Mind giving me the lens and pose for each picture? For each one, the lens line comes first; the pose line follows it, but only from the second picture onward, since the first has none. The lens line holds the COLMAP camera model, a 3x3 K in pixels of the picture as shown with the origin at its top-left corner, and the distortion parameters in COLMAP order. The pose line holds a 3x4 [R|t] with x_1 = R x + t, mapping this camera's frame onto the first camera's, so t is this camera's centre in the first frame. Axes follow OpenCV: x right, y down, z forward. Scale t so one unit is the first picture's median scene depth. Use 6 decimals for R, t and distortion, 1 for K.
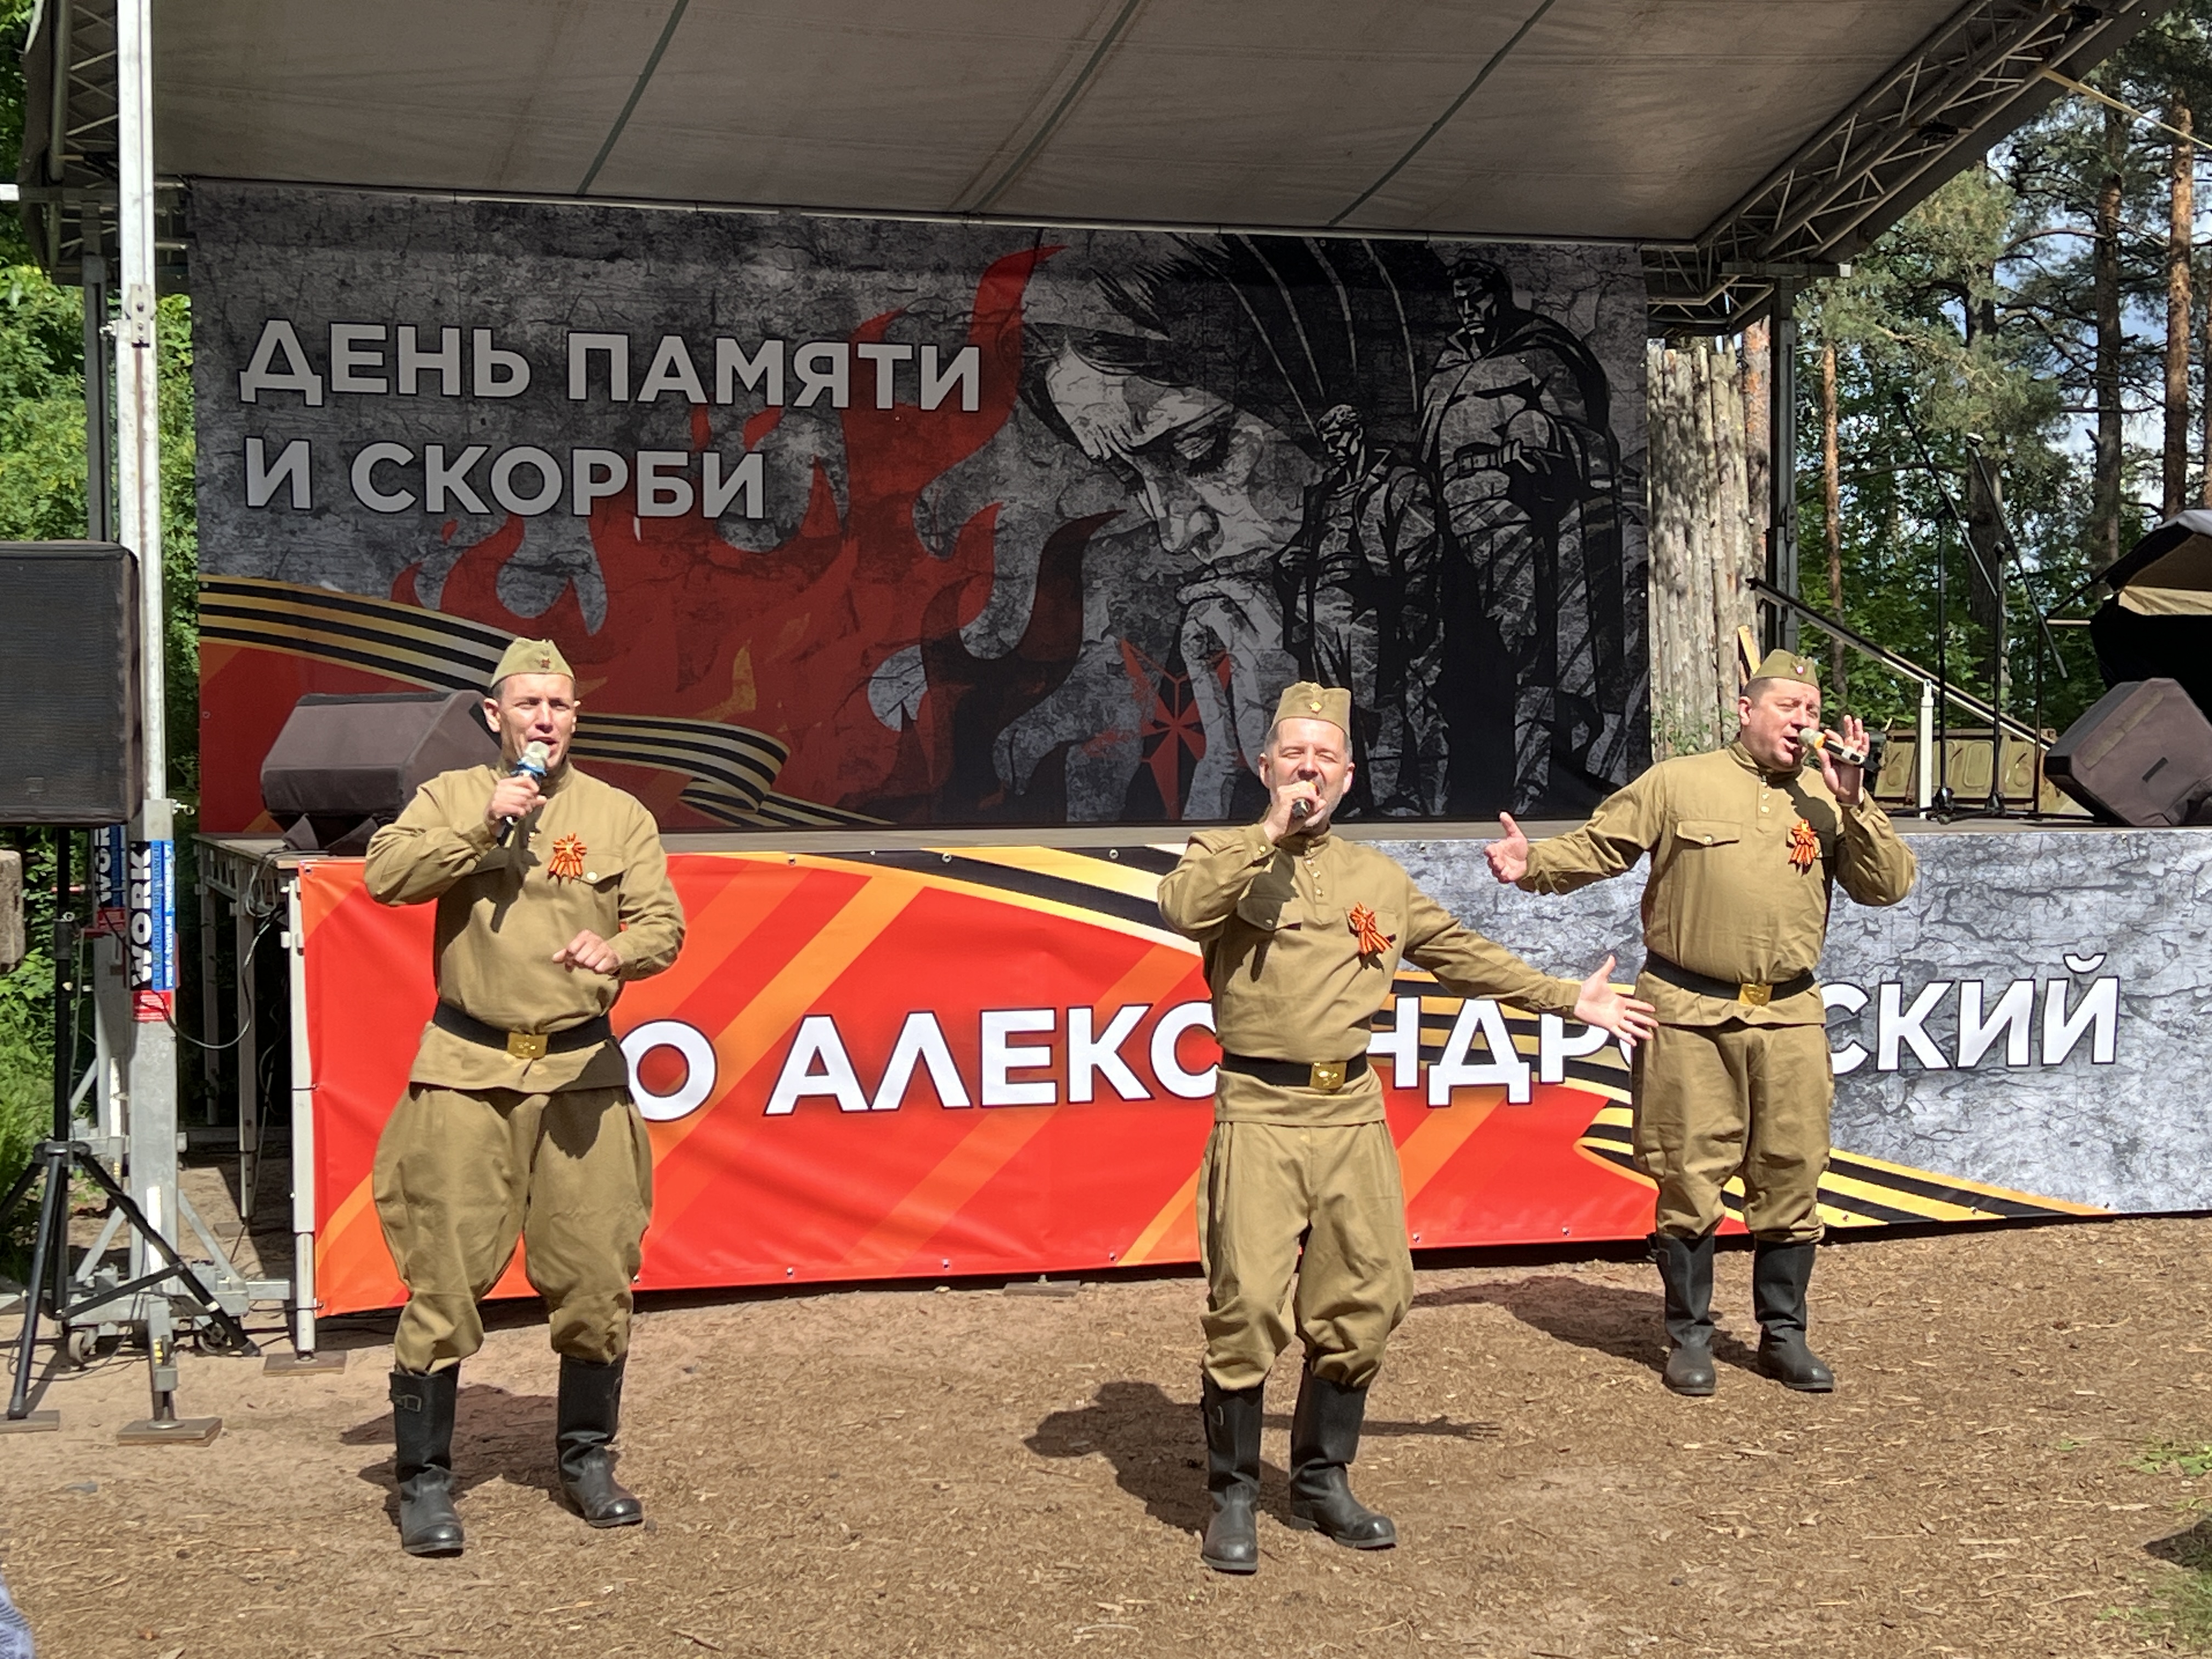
lens RADIAL K [[3449.4, 0, 1125.3], [0, 3449.4, 871.1], [0, 0, 1]] dist [0.293750, -1.020742]
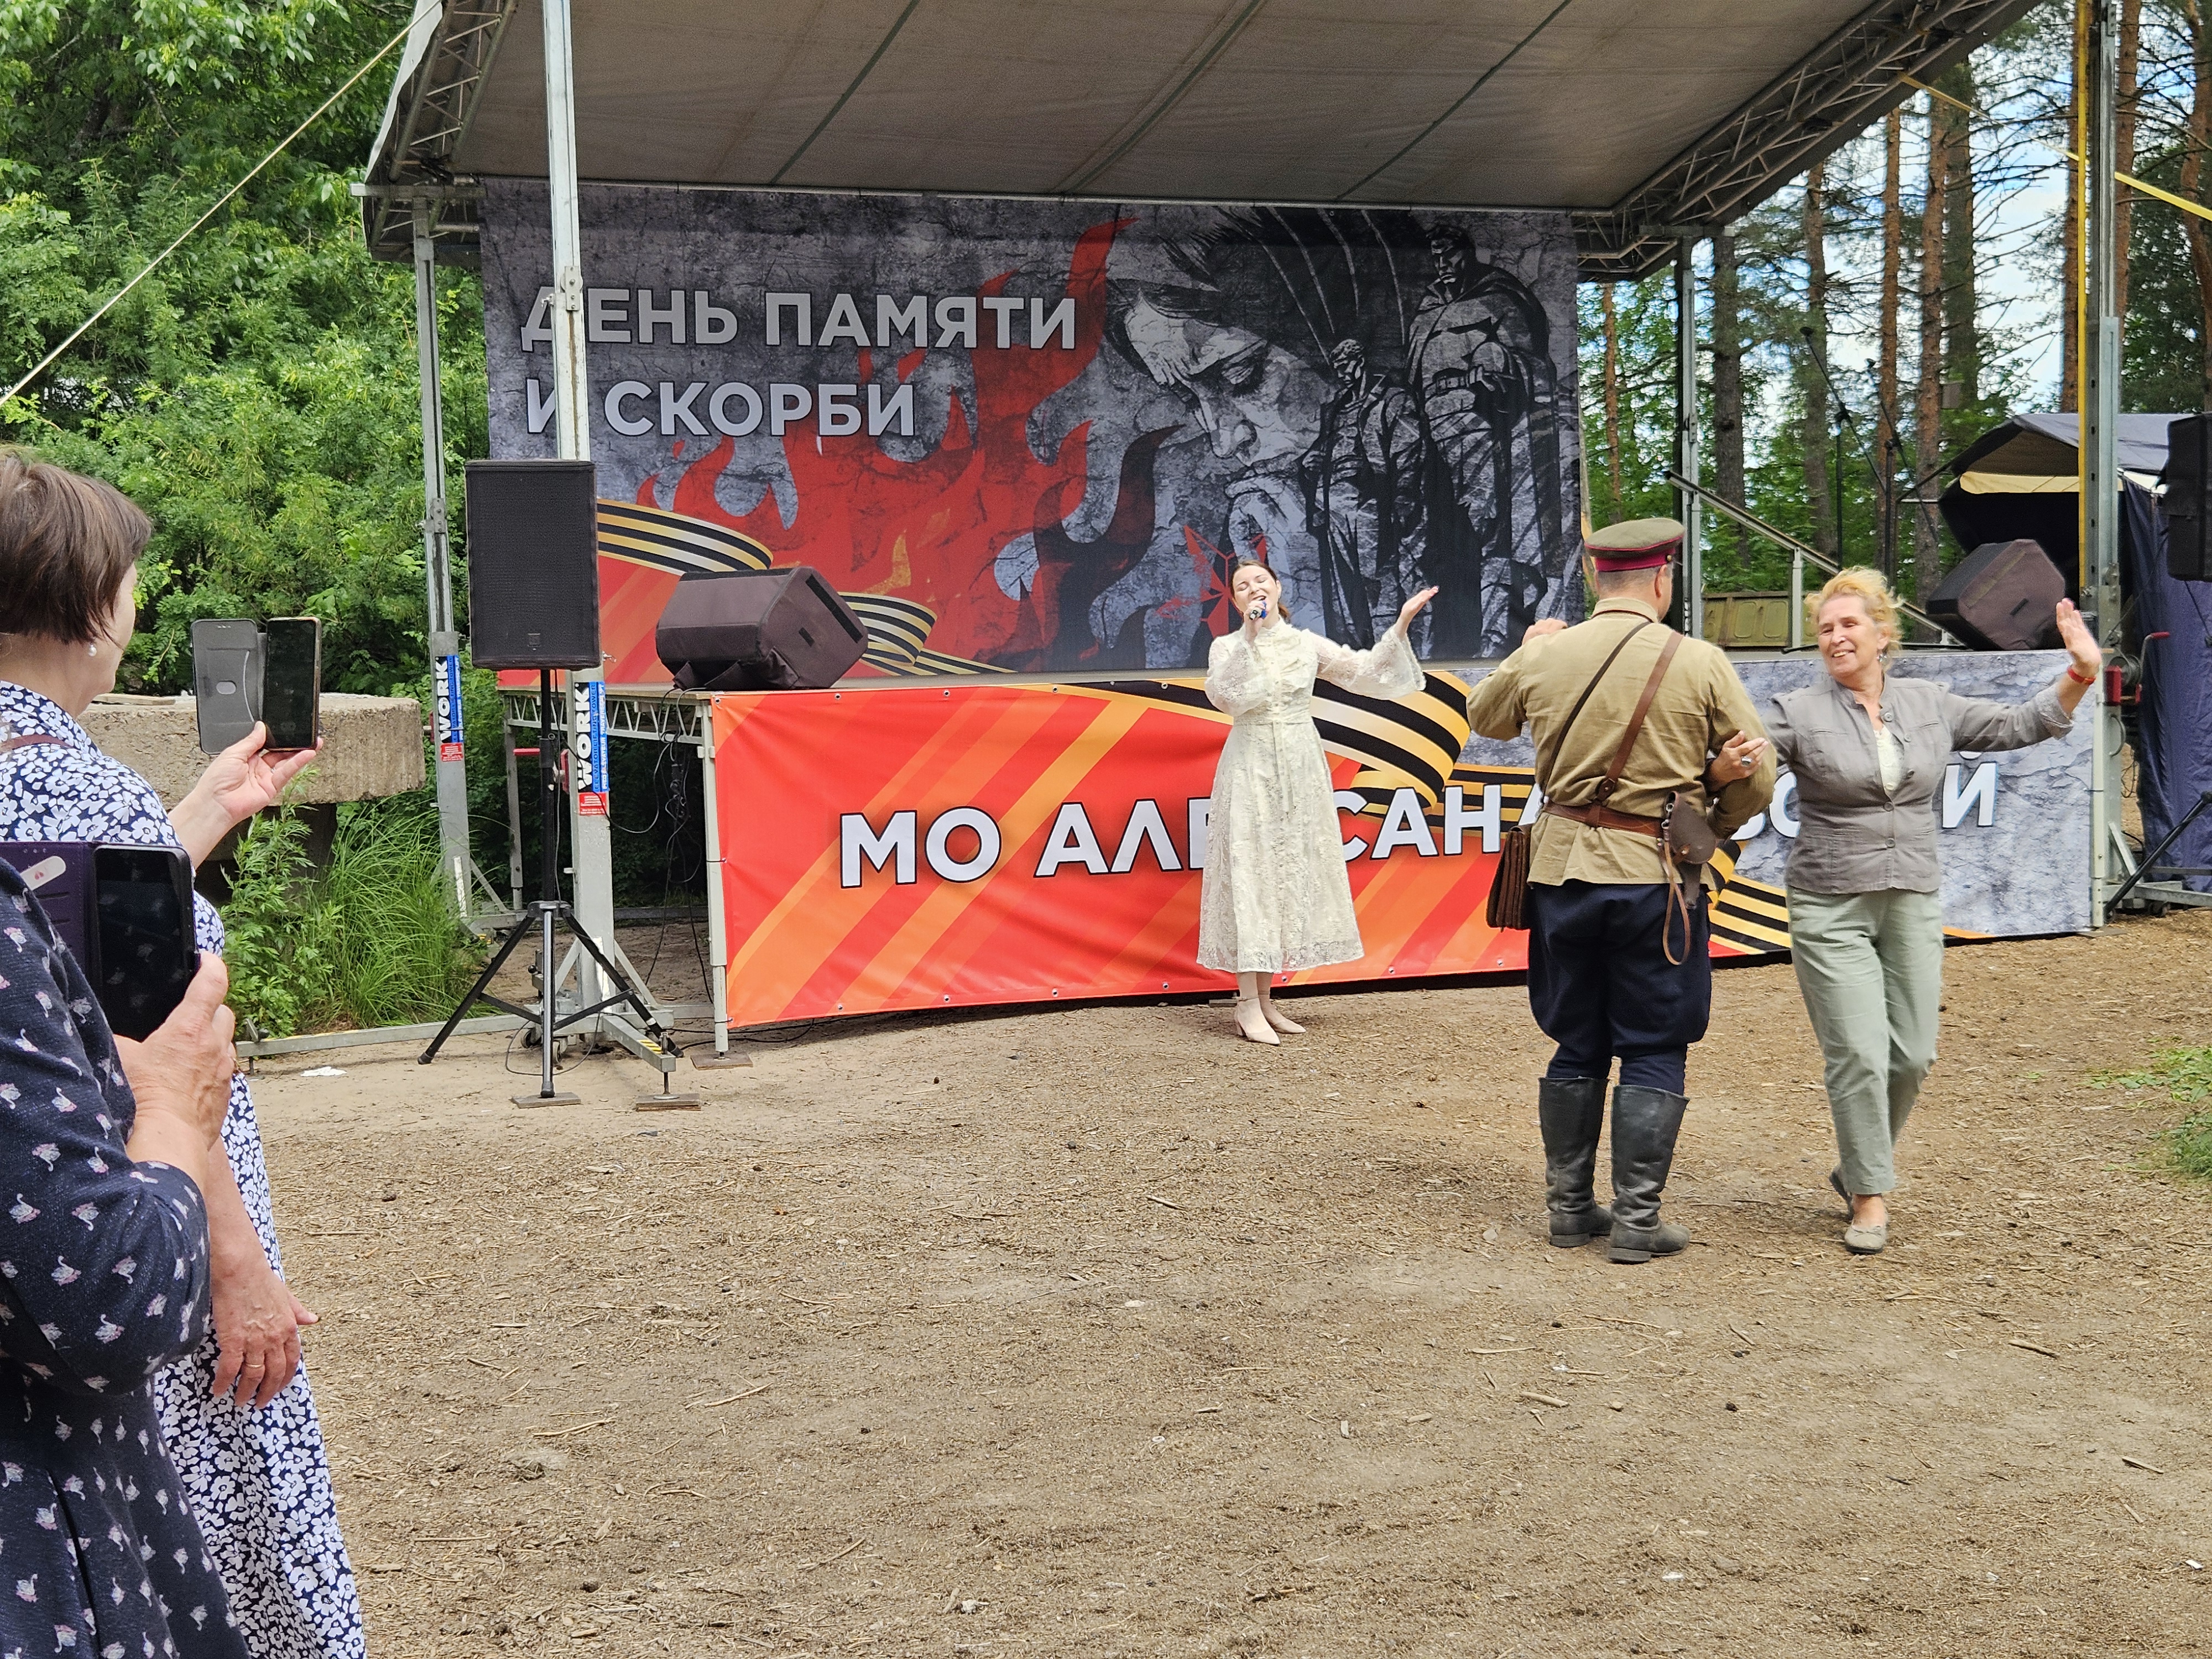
lens RADIAL K [[2951.0, 0, 1084.2], [0, 2951.0, 868.1], [0, 0, 1]] dist [0.135682, -0.119624]
pose [[0.998490, -0.021105, 0.050712, -0.100260], [0.018837, 0.998819, 0.044794, 0.010596], [-0.051598, -0.043771, 0.997708, -0.104528]]
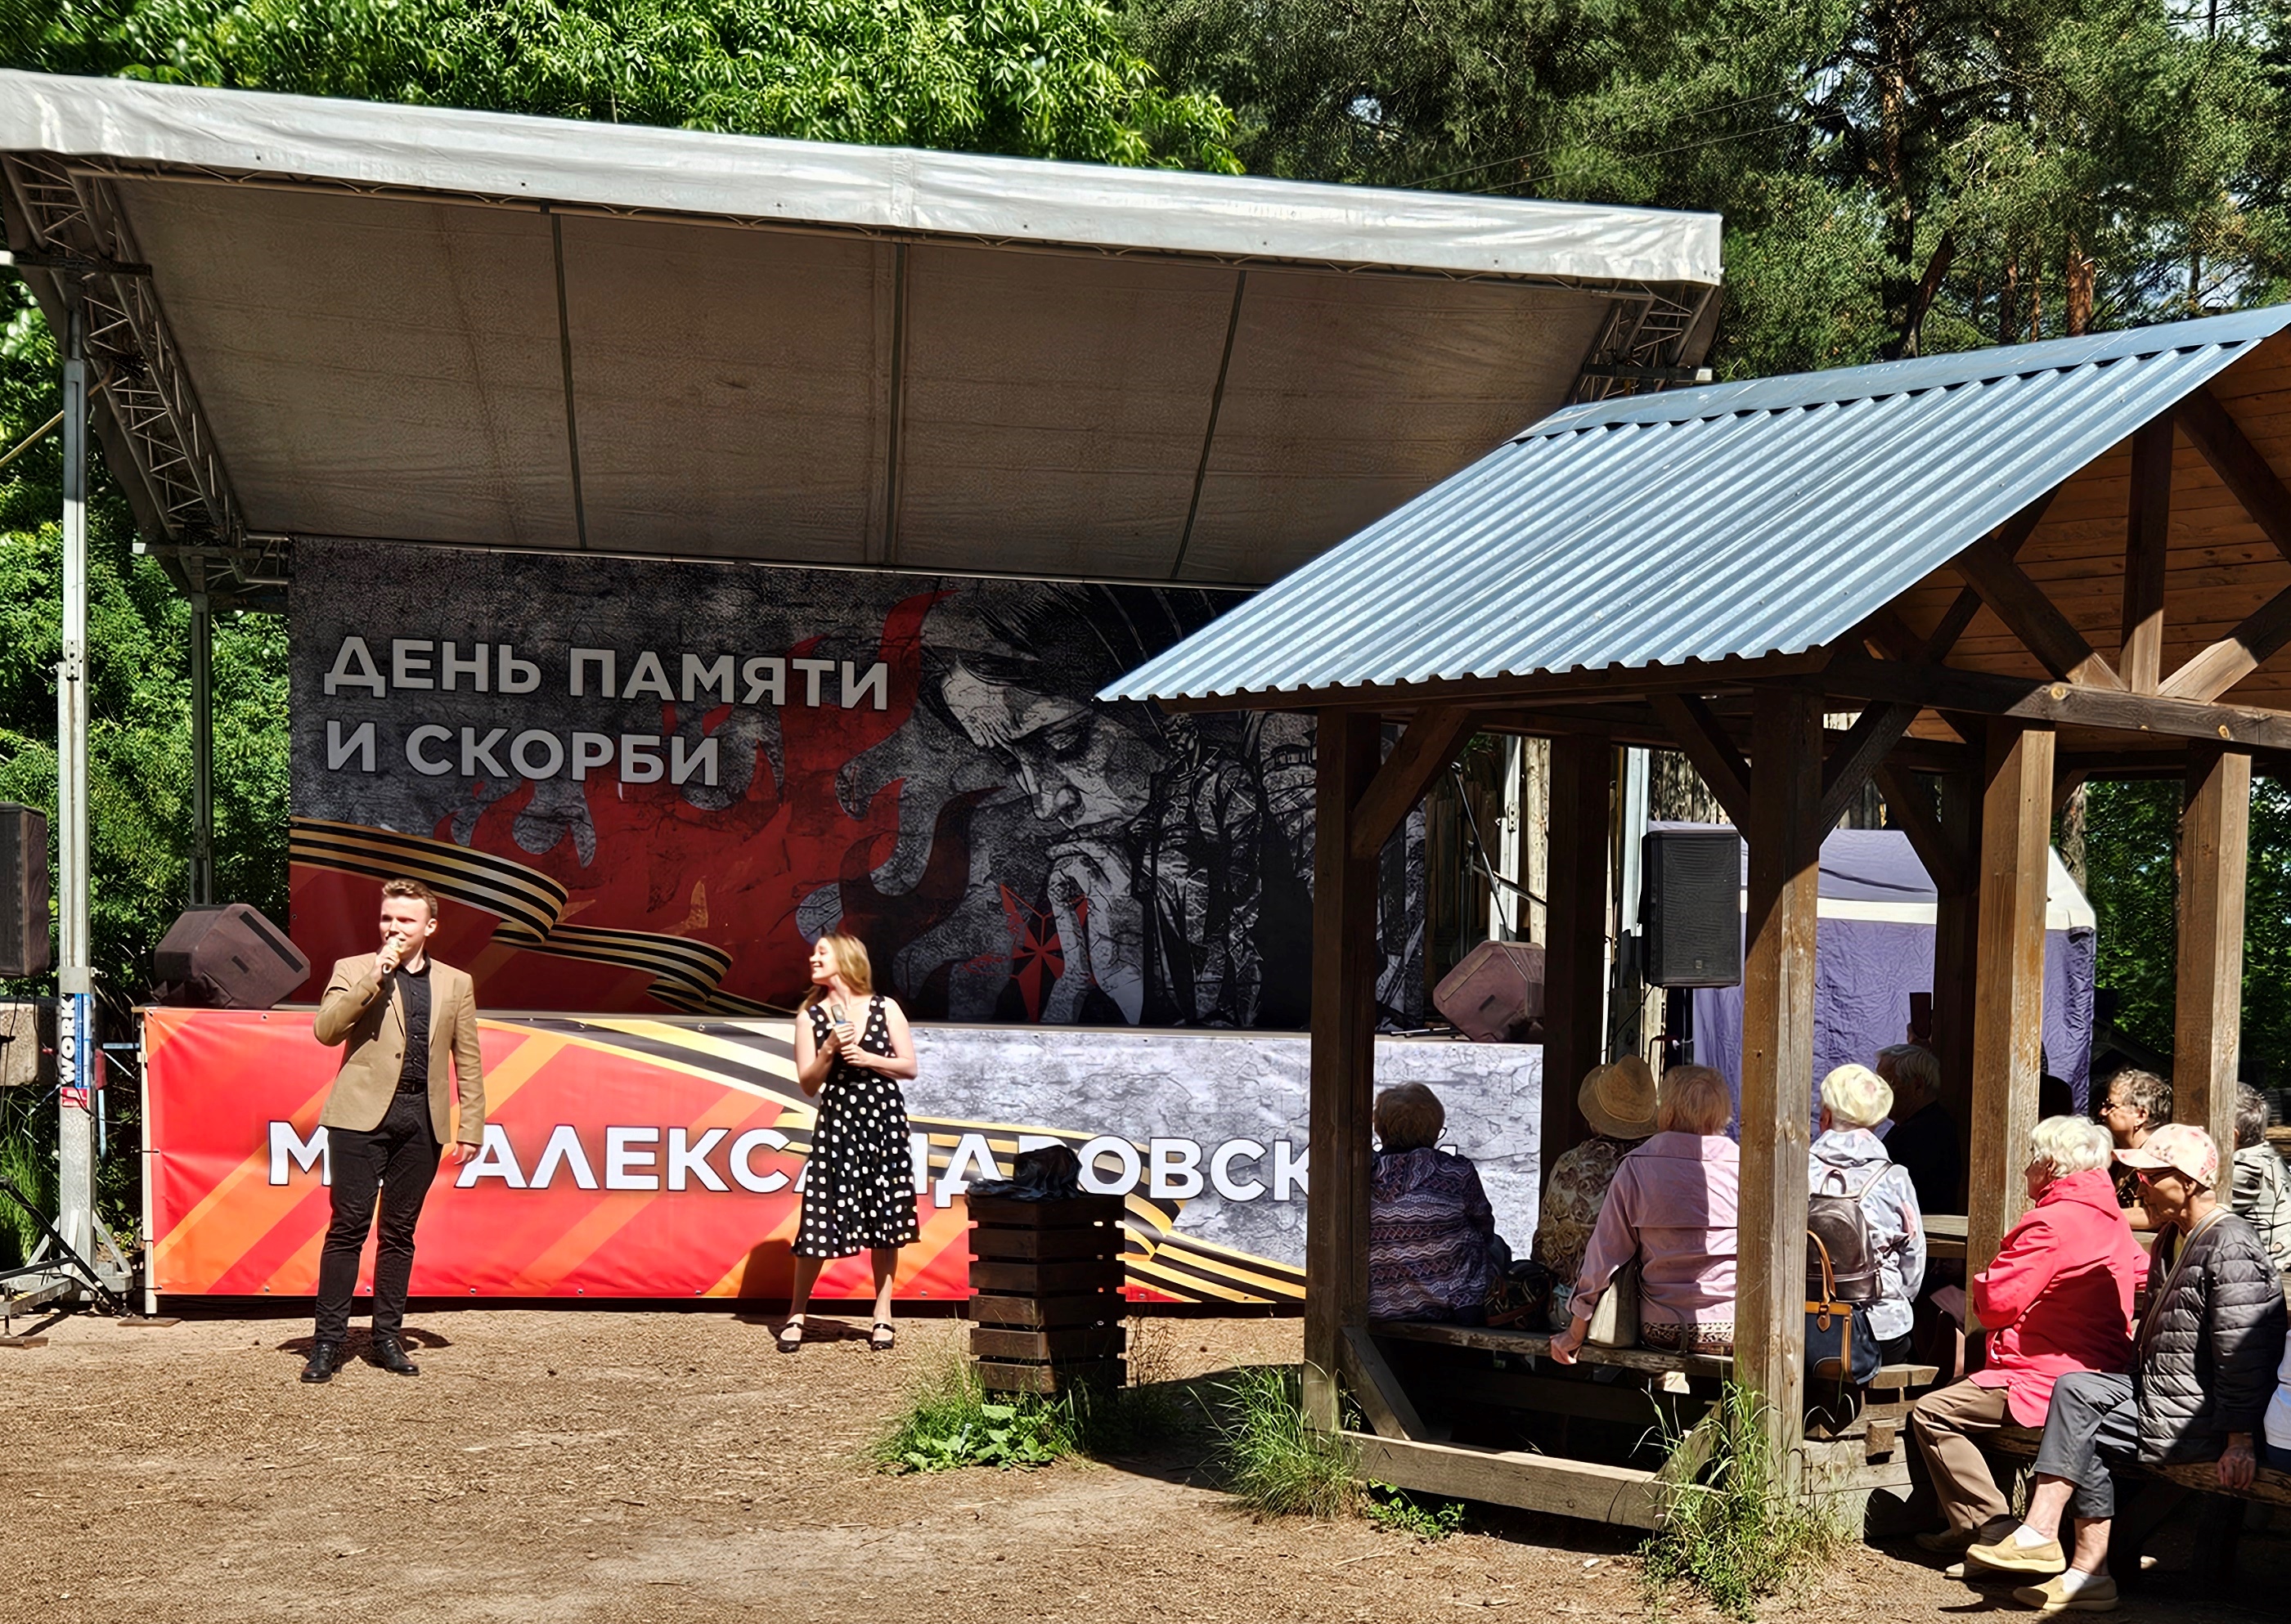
lens RADIAL K [[3720.0, 0, 1683.4], [0, 3720.0, 1291.4], [0, 0, 1]] dist [0.053919, -0.056640]
pose [[0.994408, 0.043872, -0.096057, 0.419898], [-0.039460, 0.998098, 0.047362, 0.011483], [0.097952, -0.043307, 0.994248, -0.422438]]
